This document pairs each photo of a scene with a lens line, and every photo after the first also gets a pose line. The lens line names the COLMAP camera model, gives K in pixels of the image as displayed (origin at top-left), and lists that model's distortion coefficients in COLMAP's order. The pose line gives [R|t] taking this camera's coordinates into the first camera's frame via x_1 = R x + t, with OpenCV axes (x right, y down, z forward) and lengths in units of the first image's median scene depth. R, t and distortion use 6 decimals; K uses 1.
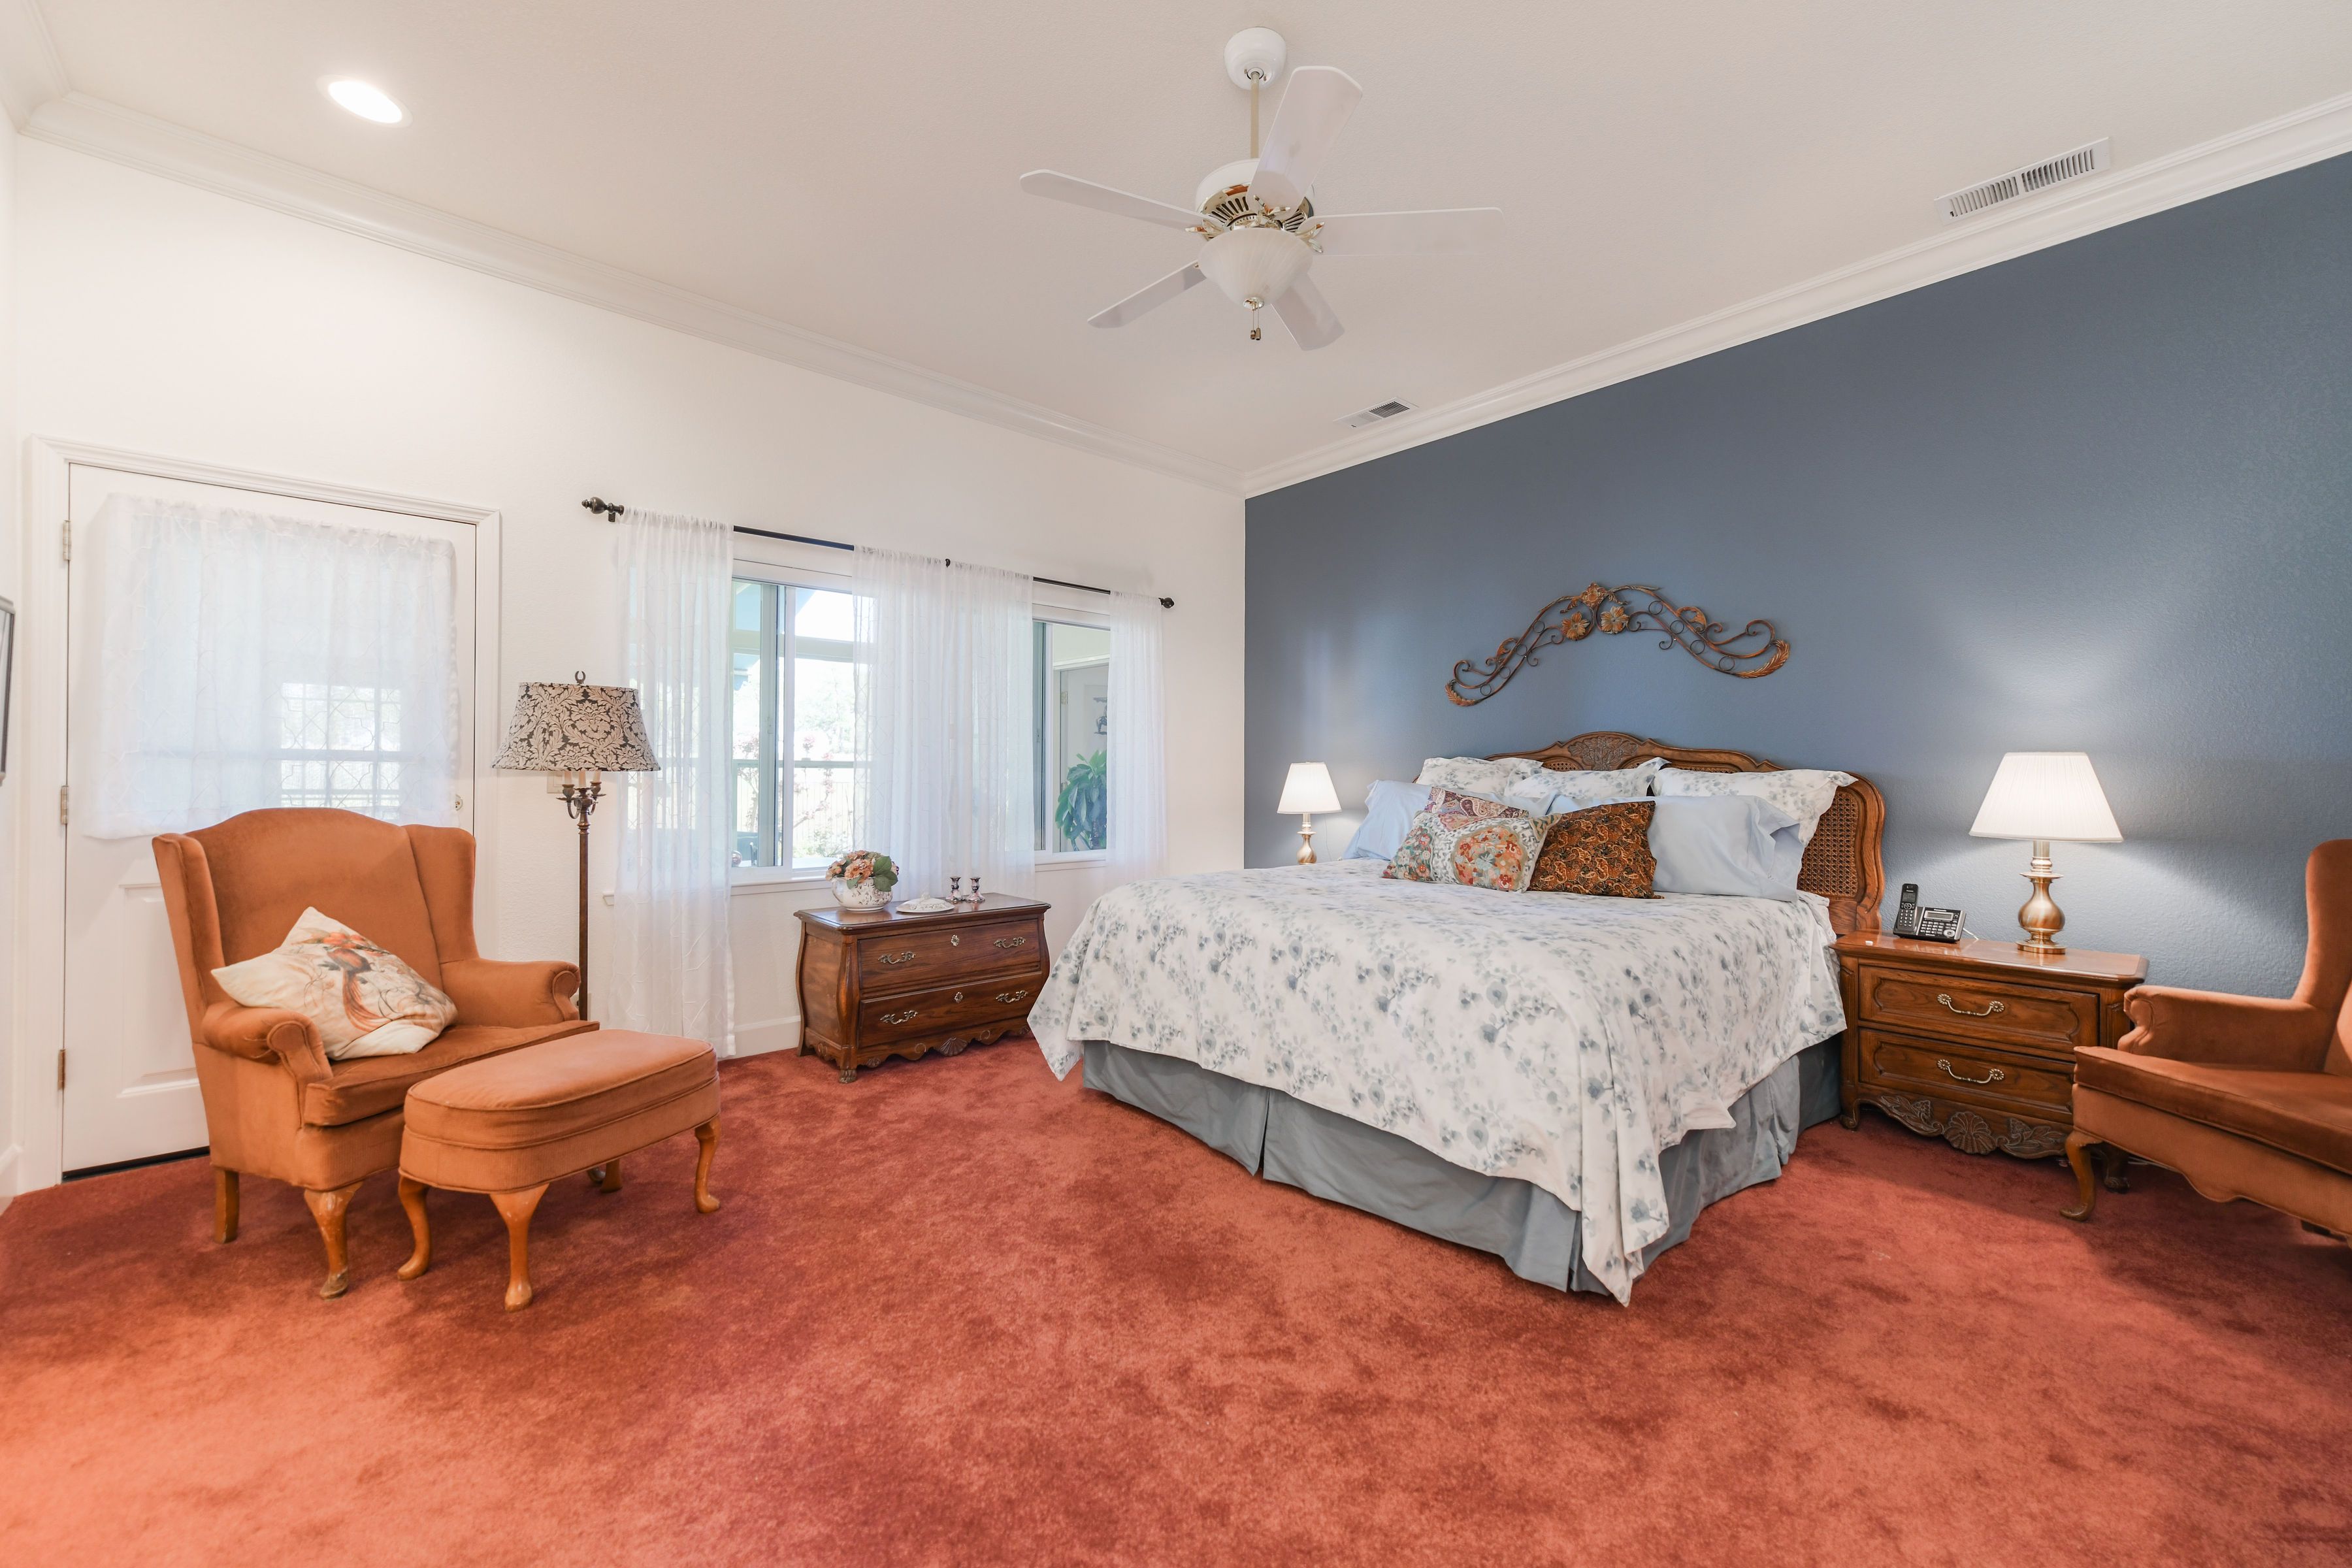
lens RADIAL K [[929.2, 0, 1192.1], [0, 929.2, 781.2], [0, 0, 1]] dist [0.005524, -0.001663]
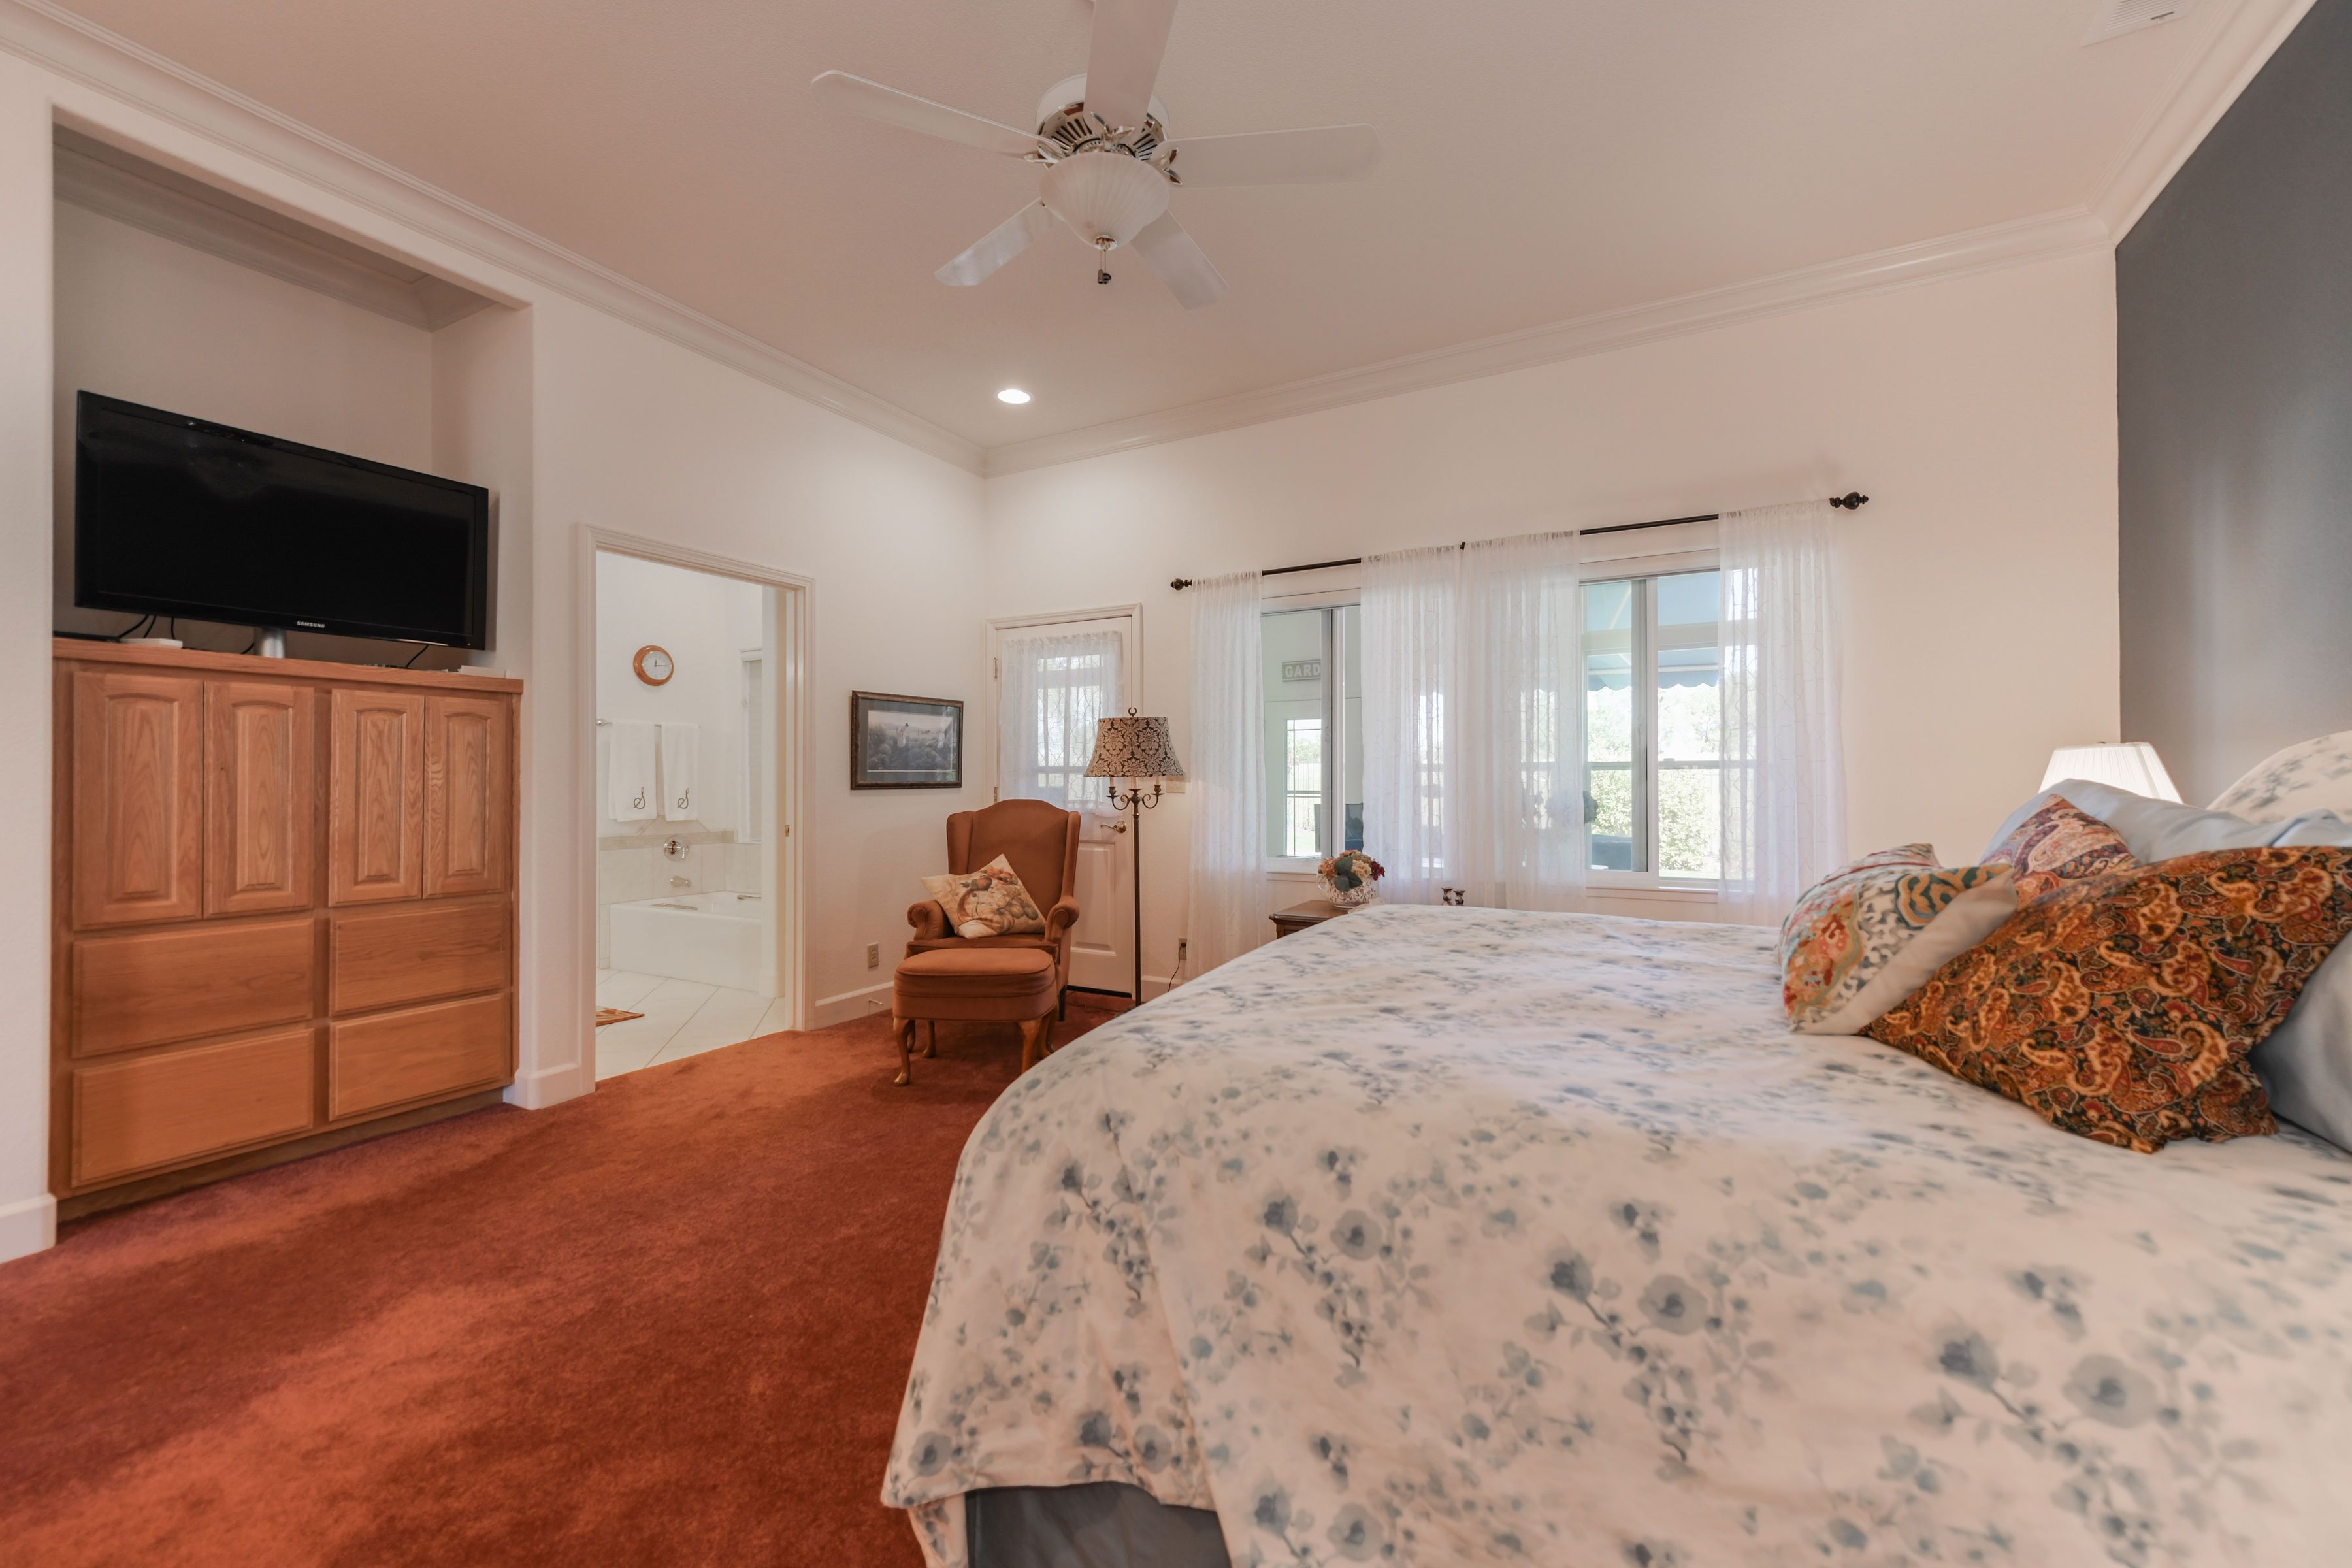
lens RADIAL K [[929.2, 0, 1185.2], [0, 929.2, 781.5], [0, 0, 1]] dist [0.005524, -0.001663]
pose [[0.325388, -0.005936, -0.945562, 0.731525], [0.002787, 0.999982, -0.005318, 0.003374], [0.945576, -0.000905, 0.325399, 0.622009]]
